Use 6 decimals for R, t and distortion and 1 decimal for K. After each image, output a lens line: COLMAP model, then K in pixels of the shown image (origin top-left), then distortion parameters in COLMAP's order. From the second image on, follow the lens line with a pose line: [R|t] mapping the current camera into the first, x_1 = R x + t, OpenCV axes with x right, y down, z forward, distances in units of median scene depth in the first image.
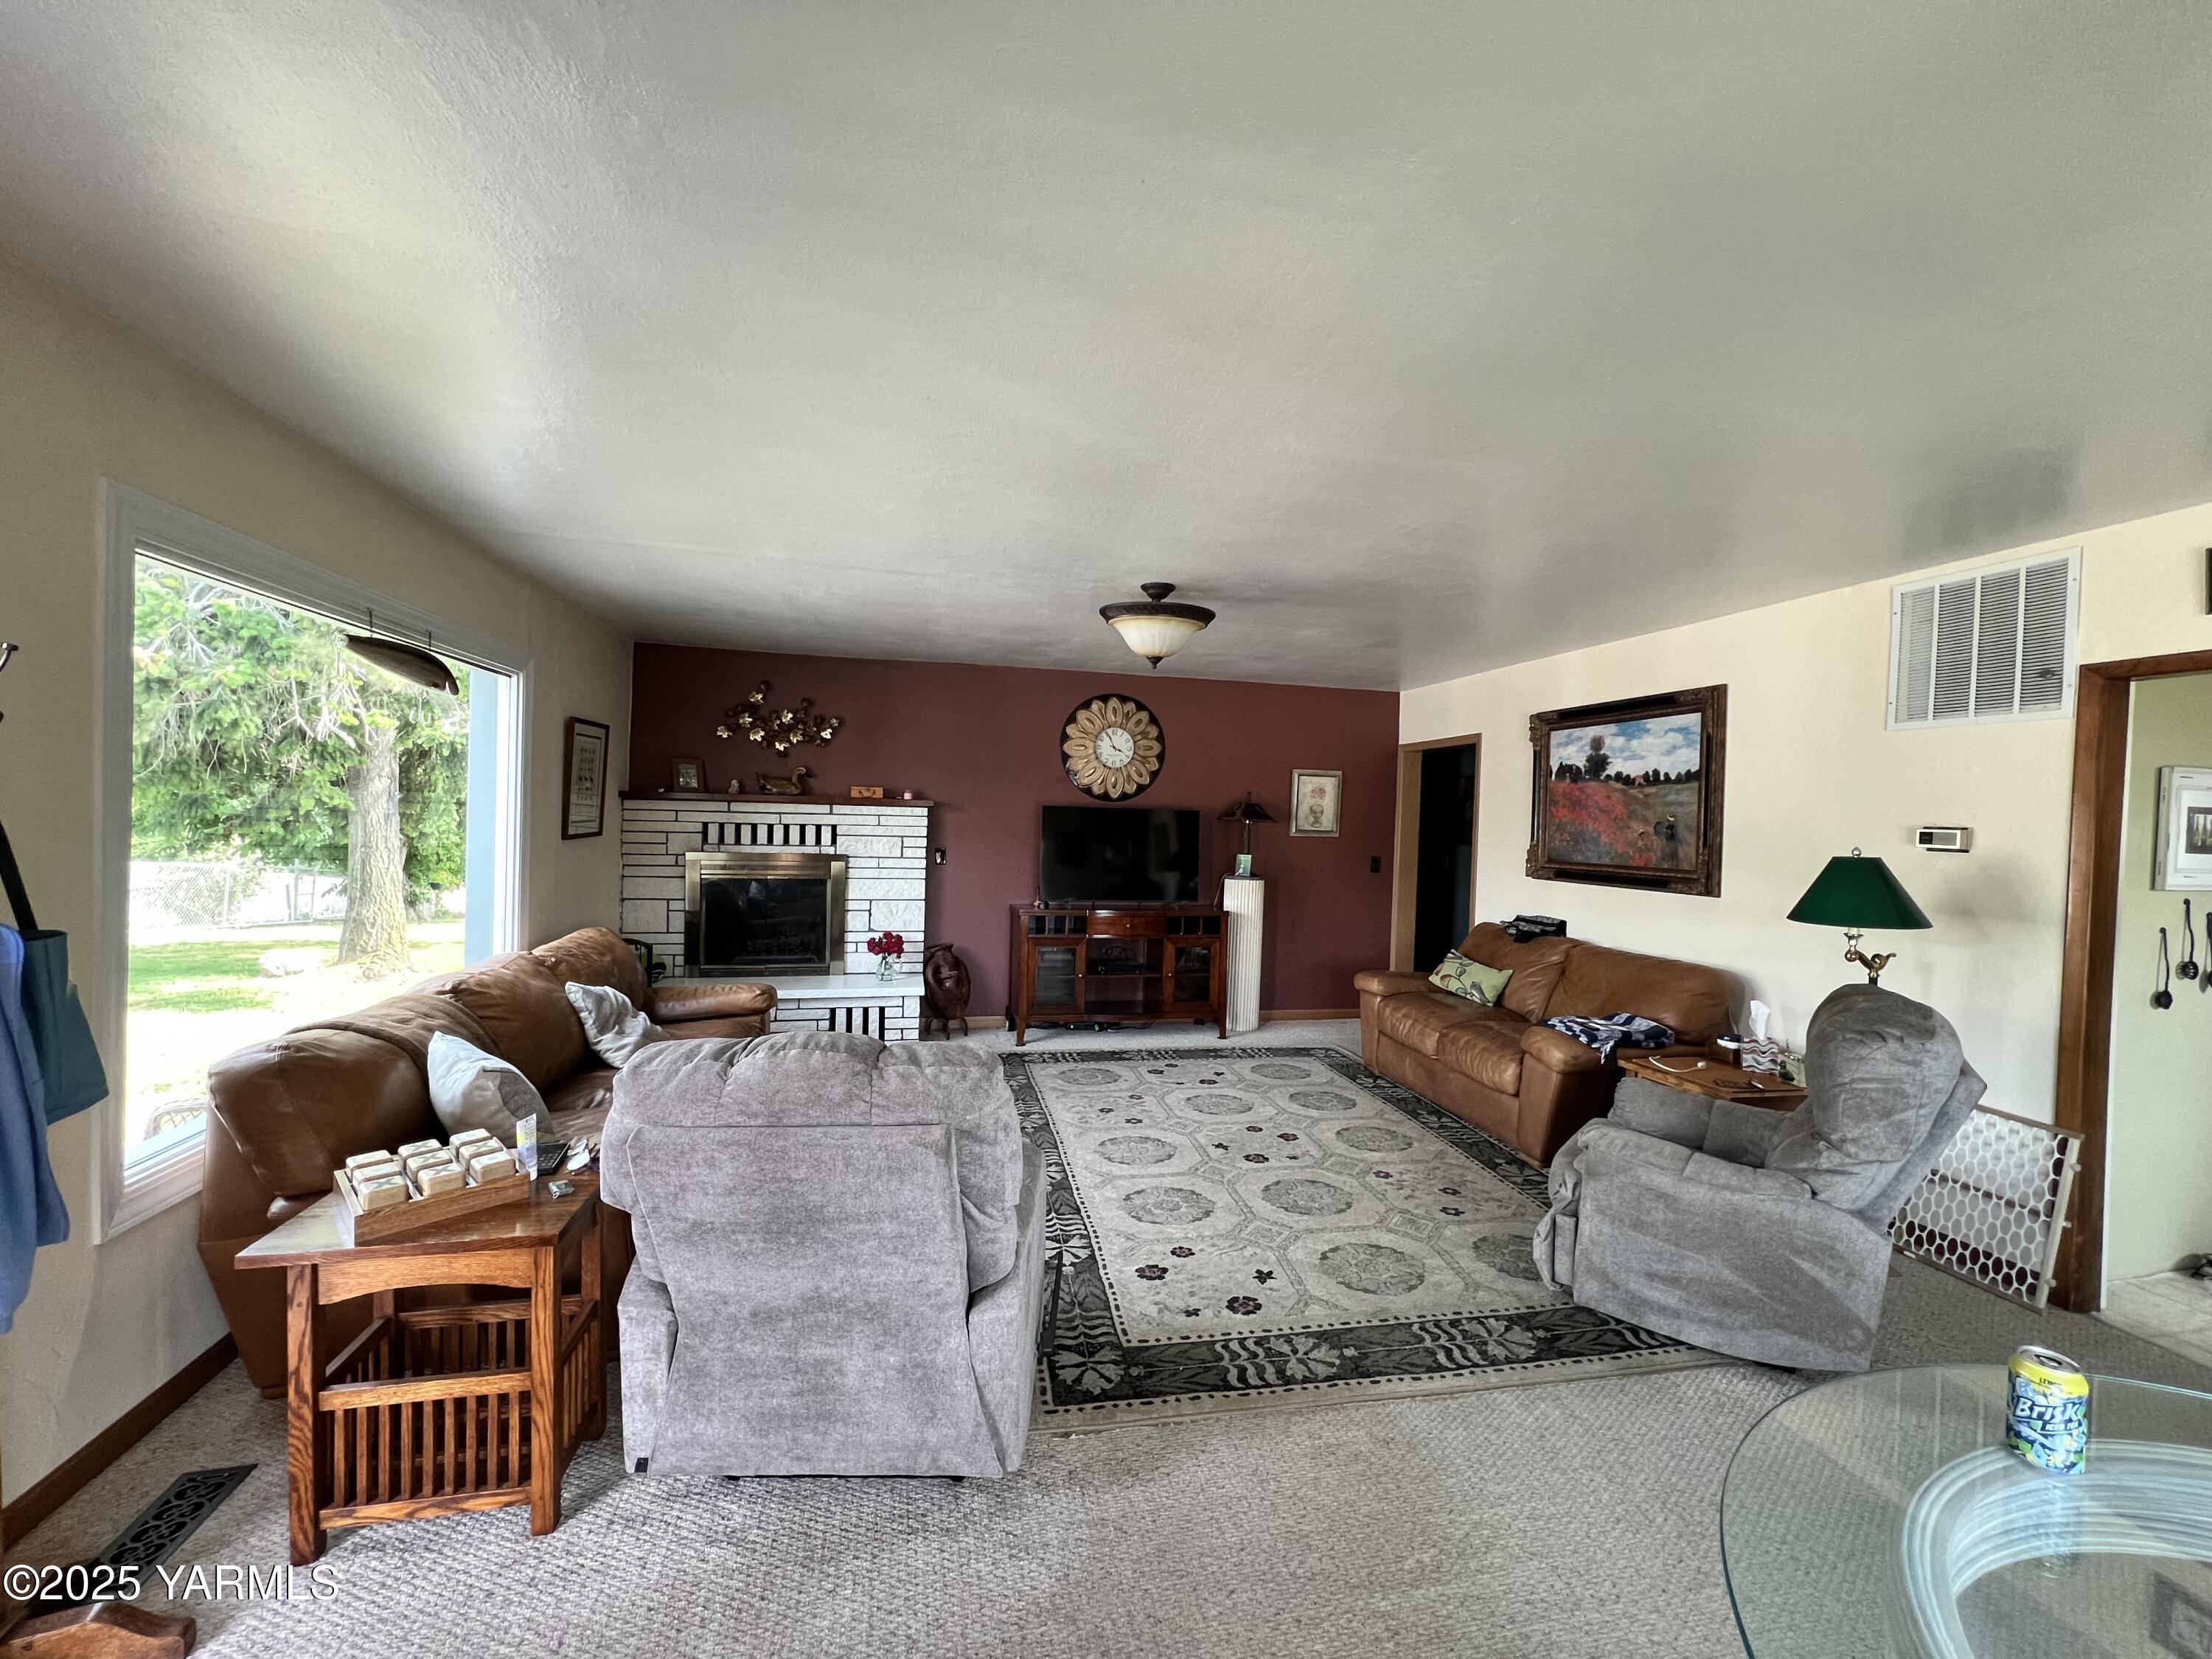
lens RADIAL K [[891.5, 0, 1106.0], [0, 891.5, 829.5], [0, 0, 1]] dist [0.000831, 0.000114]
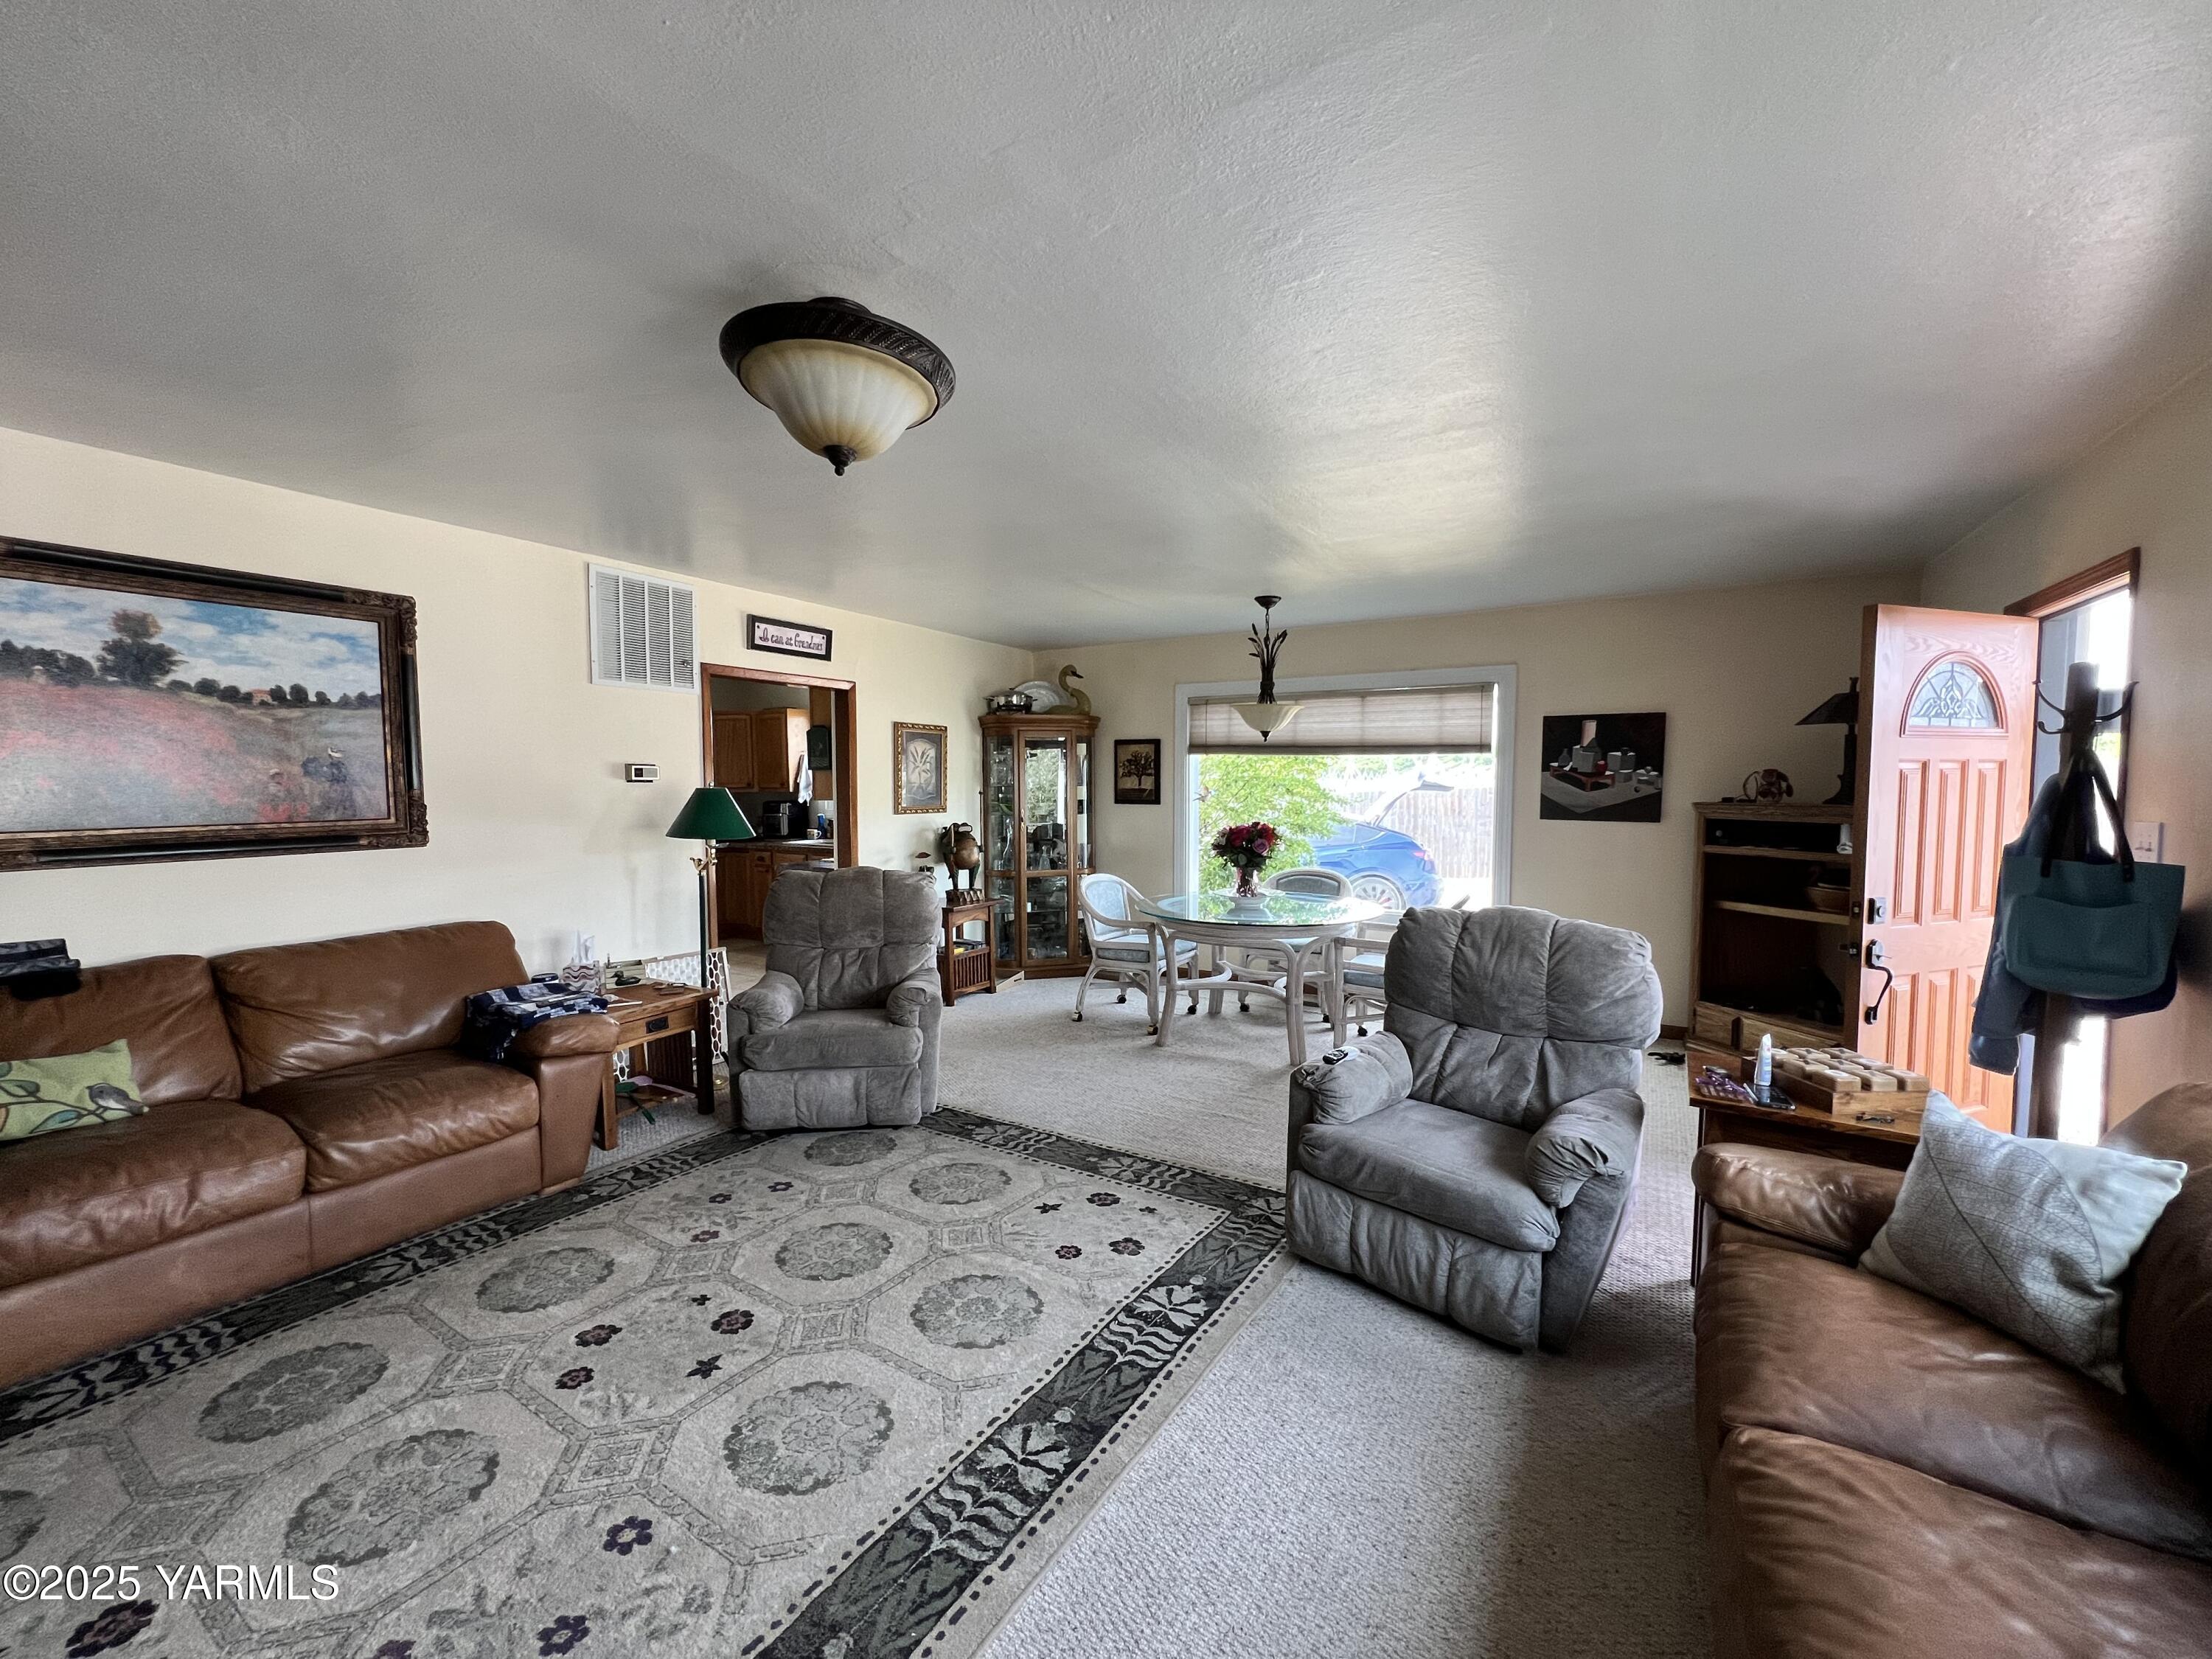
lens RADIAL K [[891.5, 0, 1106.0], [0, 891.5, 829.5], [0, 0, 1]] dist [0.000831, 0.000114]
pose [[-0.722920, -0.067172, 0.687659, -0.396596], [-0.009189, 0.996110, 0.087642, -0.022657], [-0.690871, 0.057039, -0.720725, 1.191923]]
